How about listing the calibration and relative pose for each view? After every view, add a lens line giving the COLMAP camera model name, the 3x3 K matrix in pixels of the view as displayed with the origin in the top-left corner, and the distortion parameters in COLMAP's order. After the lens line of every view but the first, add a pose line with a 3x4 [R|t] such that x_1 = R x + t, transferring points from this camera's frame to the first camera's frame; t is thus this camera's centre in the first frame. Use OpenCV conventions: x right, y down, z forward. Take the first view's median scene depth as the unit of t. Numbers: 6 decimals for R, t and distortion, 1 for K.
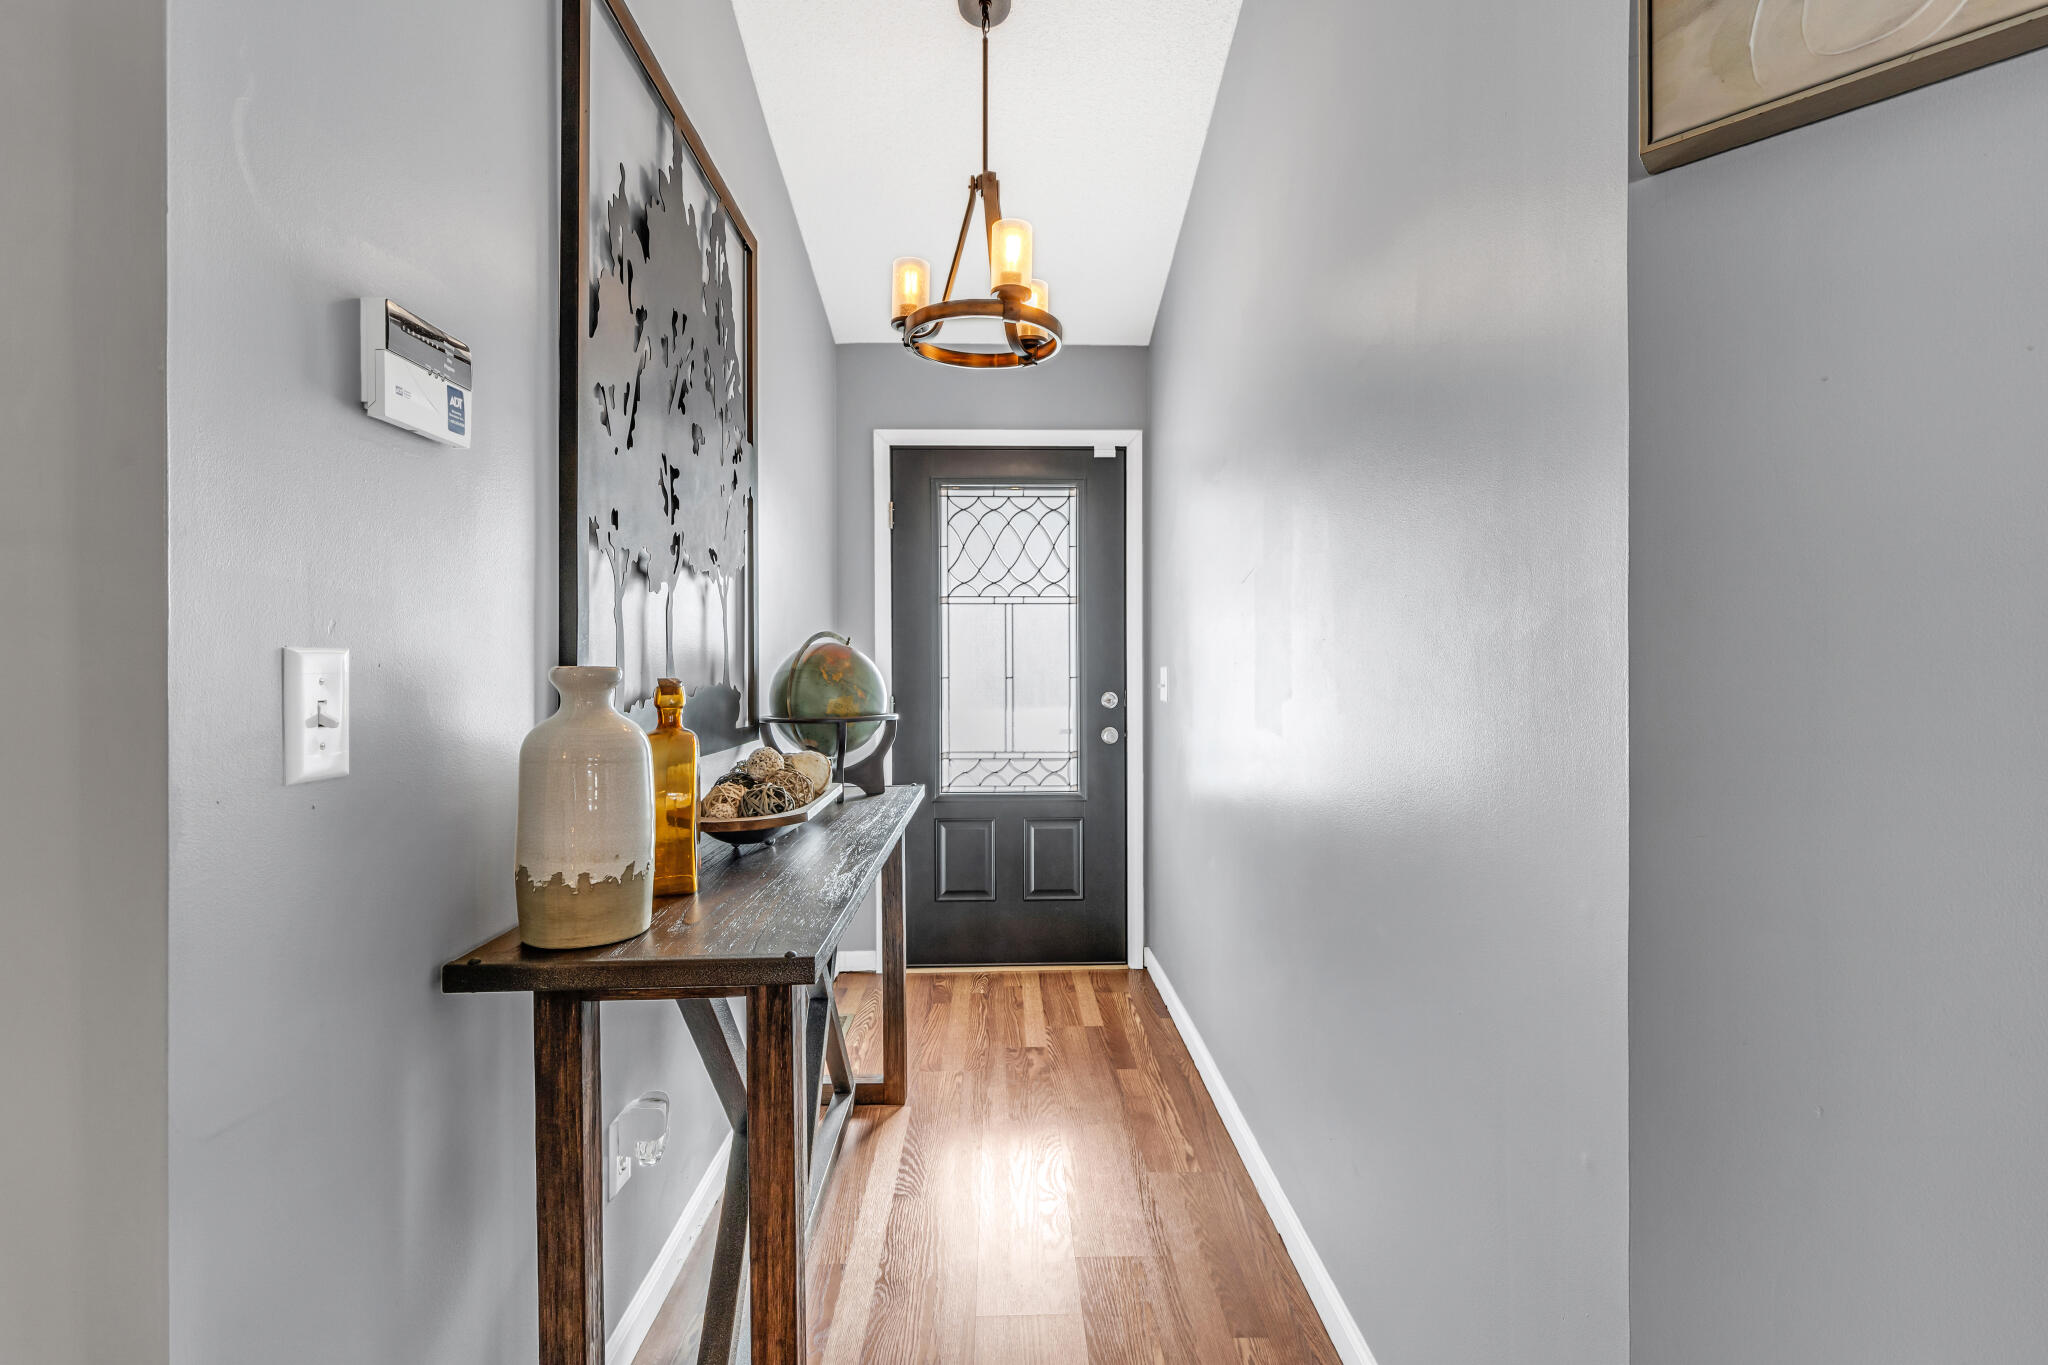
lens RADIAL K [[932.3, 0, 1025.7], [0, 932.3, 675.9], [0, 0, 1]] dist [0.000609, -0.001416]
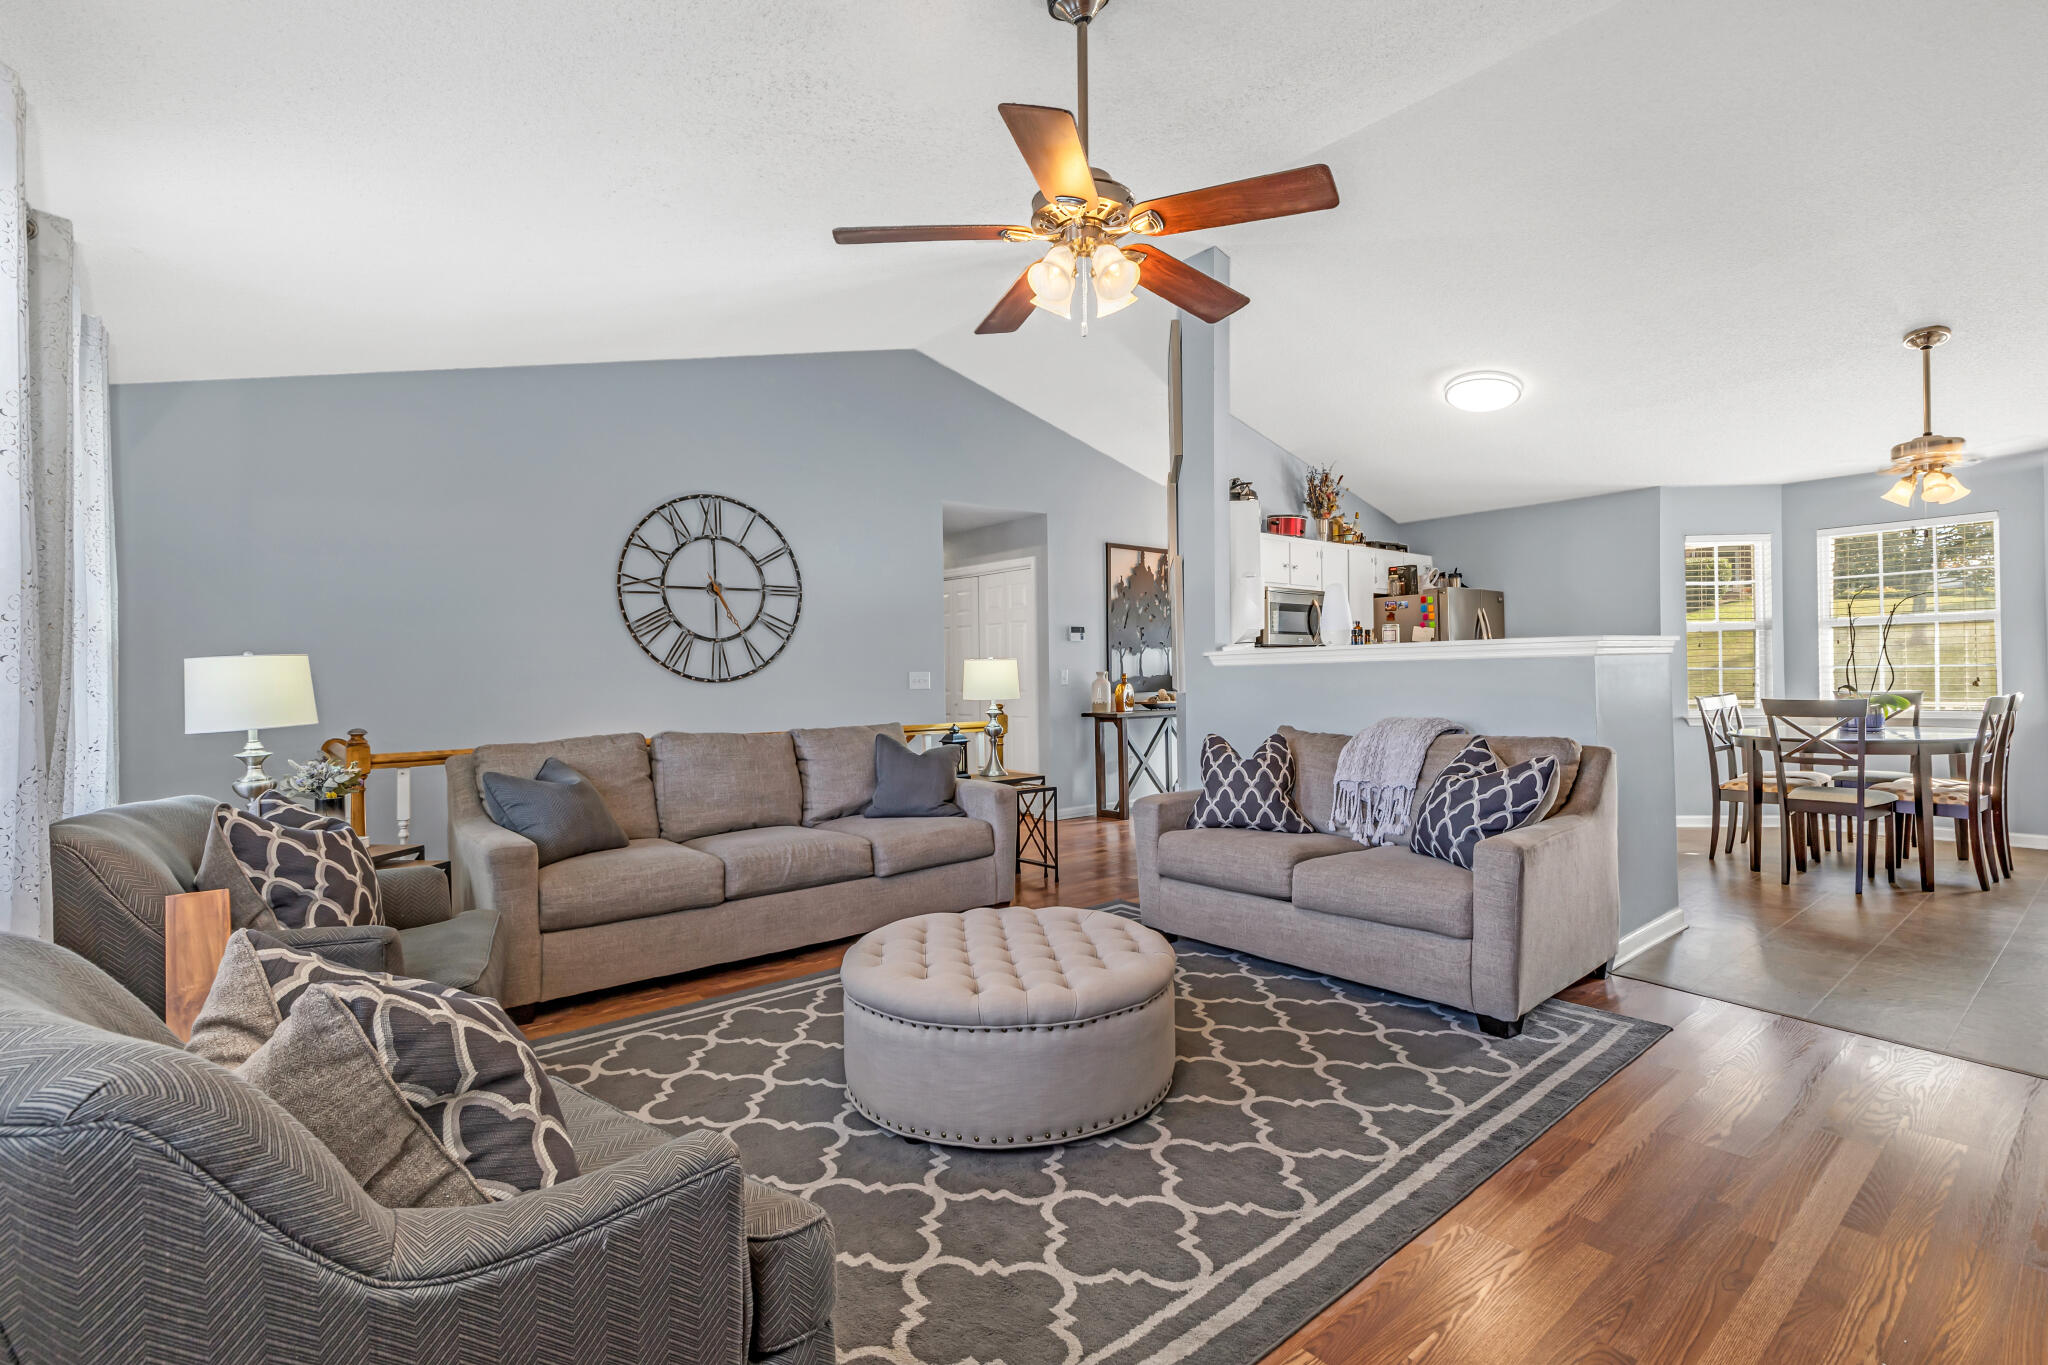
lens RADIAL K [[932.3, 0, 1032.4], [0, 932.3, 683.5], [0, 0, 1]] dist [0.000609, -0.001416]
pose [[0.628033, -0.006923, -0.778156, 4.867040], [0.015246, 0.999878, 0.003409, 0.060449], [0.778038, -0.014004, 0.628062, -3.940252]]
